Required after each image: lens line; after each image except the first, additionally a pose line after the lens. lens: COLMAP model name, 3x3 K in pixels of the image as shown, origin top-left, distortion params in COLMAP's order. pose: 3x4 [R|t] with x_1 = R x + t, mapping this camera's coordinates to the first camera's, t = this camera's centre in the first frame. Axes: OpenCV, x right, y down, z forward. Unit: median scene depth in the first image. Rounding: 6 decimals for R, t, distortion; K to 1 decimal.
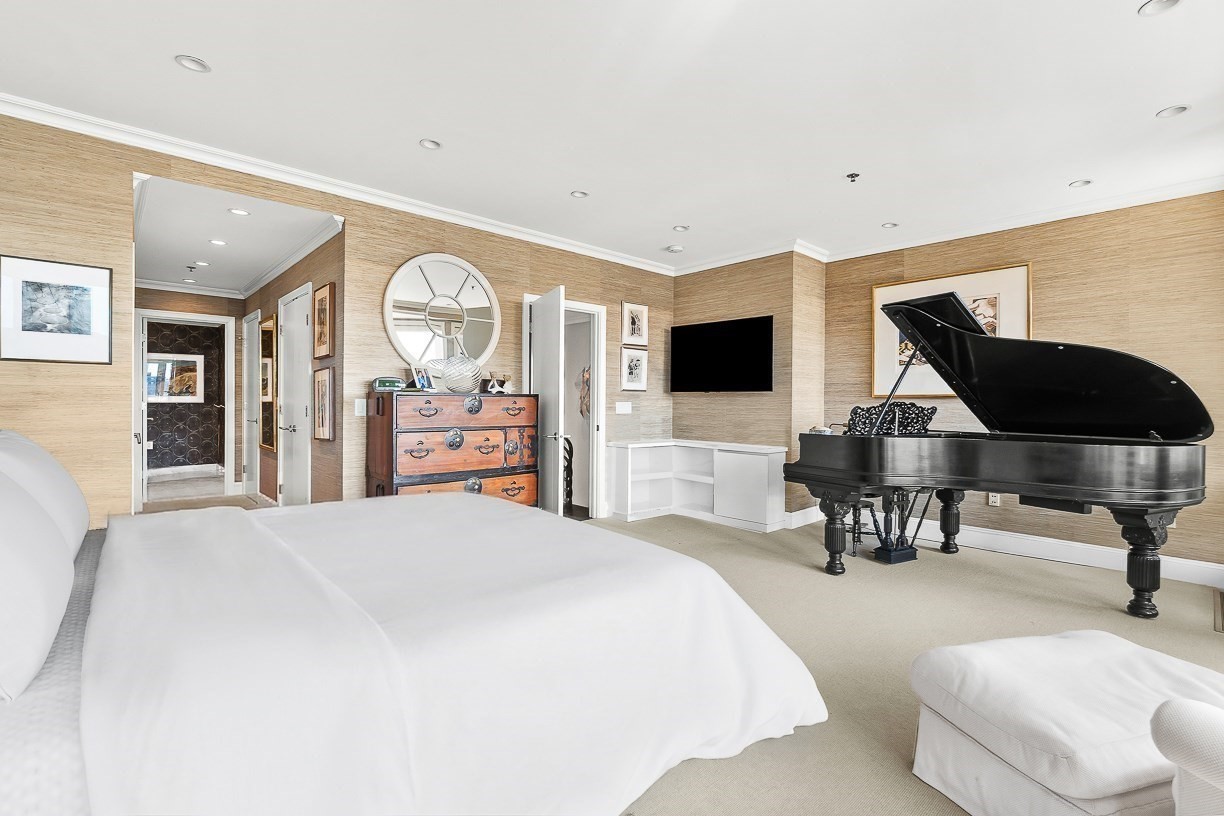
lens RADIAL K [[544.7, 0, 606.6], [0, 544.7, 403.1], [0, 0, 1]] dist [-0.002266, 0.000647]
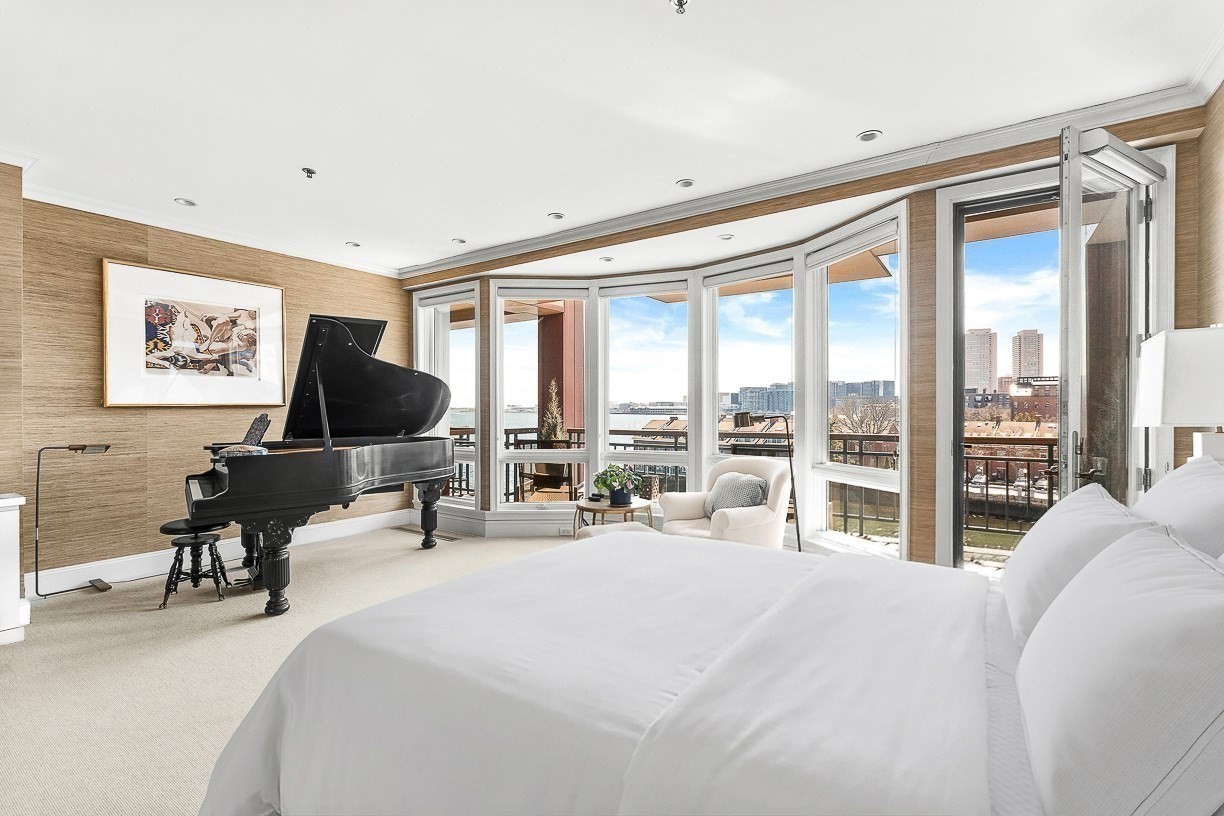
lens RADIAL K [[544.7, 0, 612.4], [0, 544.7, 405.9], [0, 0, 1]] dist [-0.002266, 0.000647]
pose [[-0.226150, -0.007180, 0.974066, -0.454394], [0.004727, 0.999953, 0.008468, -0.017879], [-0.974081, 0.006520, -0.226105, 0.564101]]
